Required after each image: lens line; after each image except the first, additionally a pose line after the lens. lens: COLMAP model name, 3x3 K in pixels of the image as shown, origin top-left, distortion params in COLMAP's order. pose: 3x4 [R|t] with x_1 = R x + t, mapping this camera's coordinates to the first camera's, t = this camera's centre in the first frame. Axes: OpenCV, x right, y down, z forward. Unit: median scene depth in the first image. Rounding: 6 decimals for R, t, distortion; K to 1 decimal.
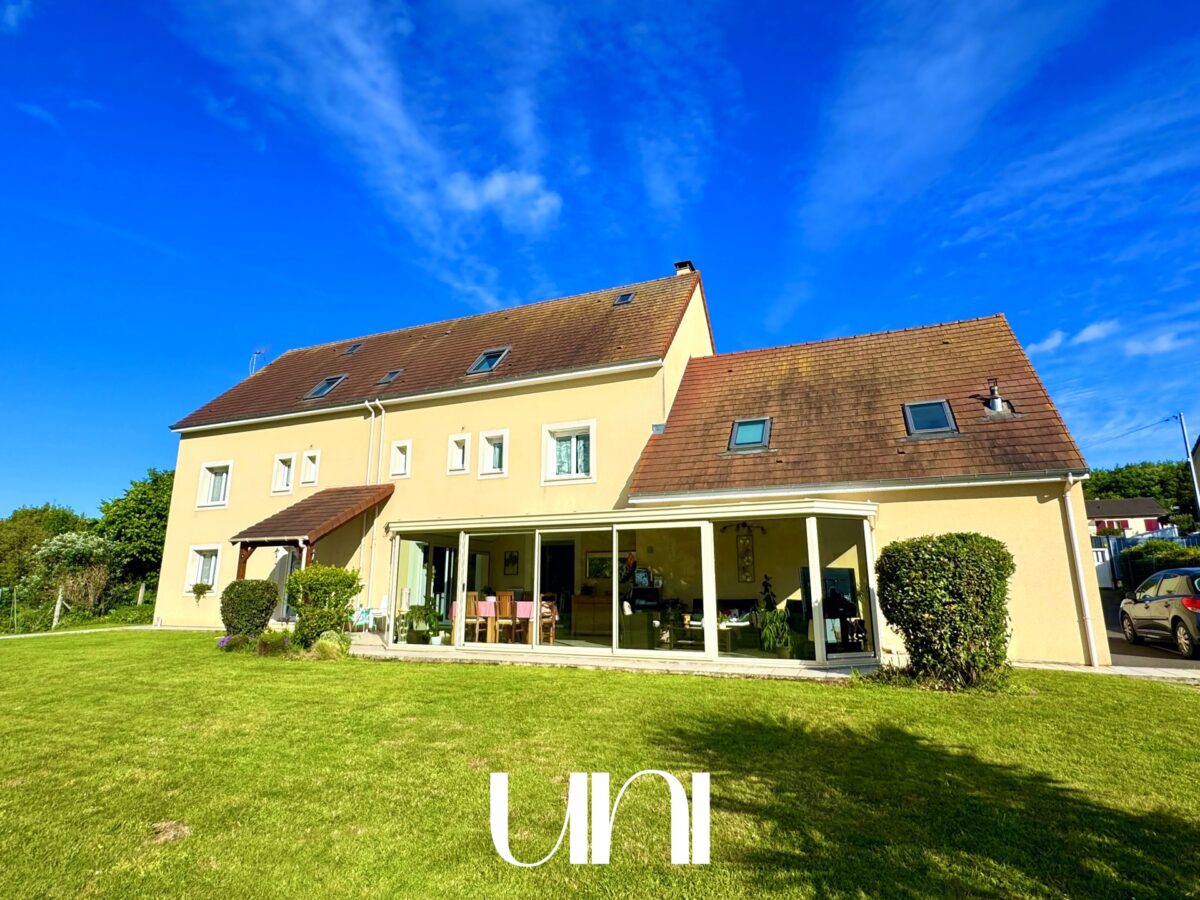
lens RADIAL K [[644.4, 0, 593.7], [0, 644.4, 461.8], [0, 0, 1]] dist [-0.000909, -0.002413]
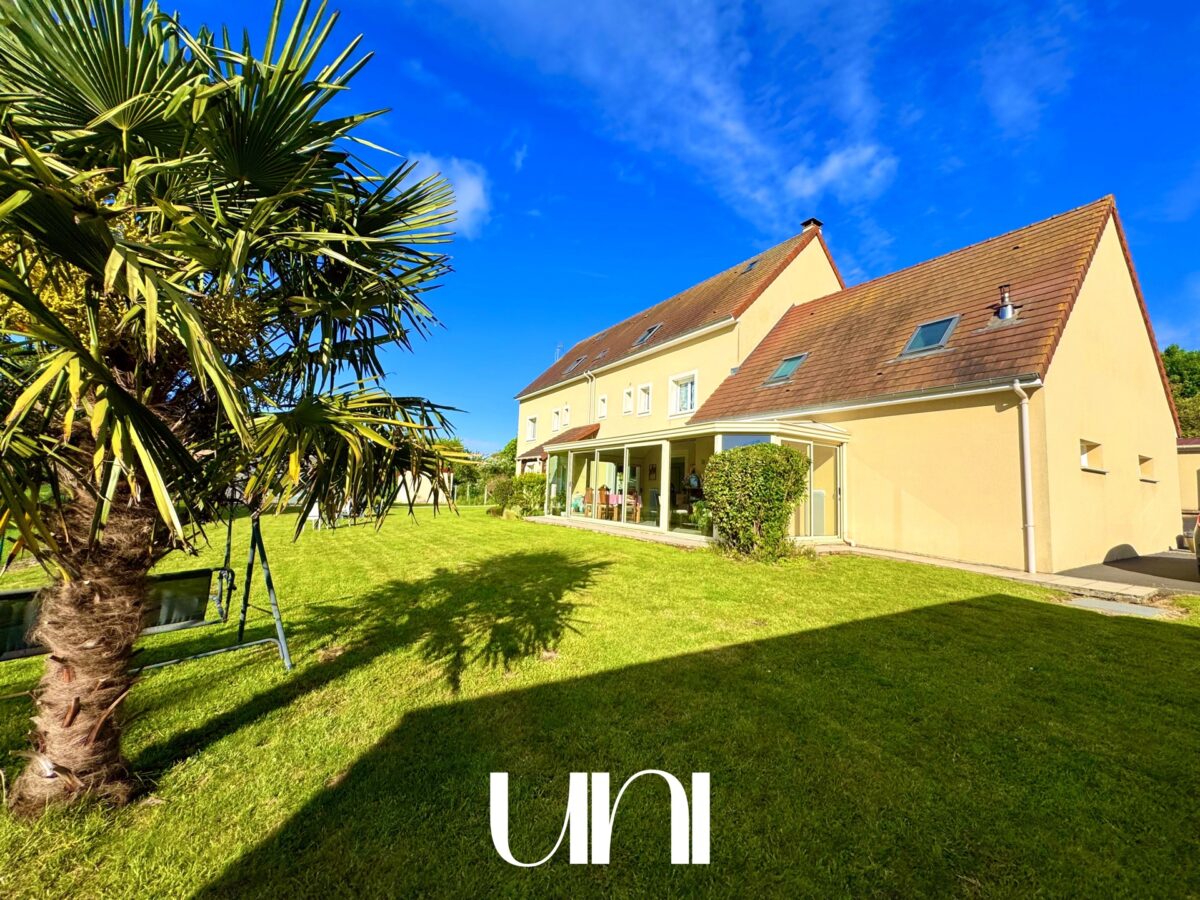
lens RADIAL K [[481.8, 0, 602.4], [0, 481.8, 441.8], [0, 0, 1]] dist [-0.004244, 0.000920]
pose [[0.819891, -0.029724, -0.571748, 0.408229], [0.076629, 0.995363, 0.058139, 0.013594], [0.567368, -0.091481, 0.818367, 0.022620]]
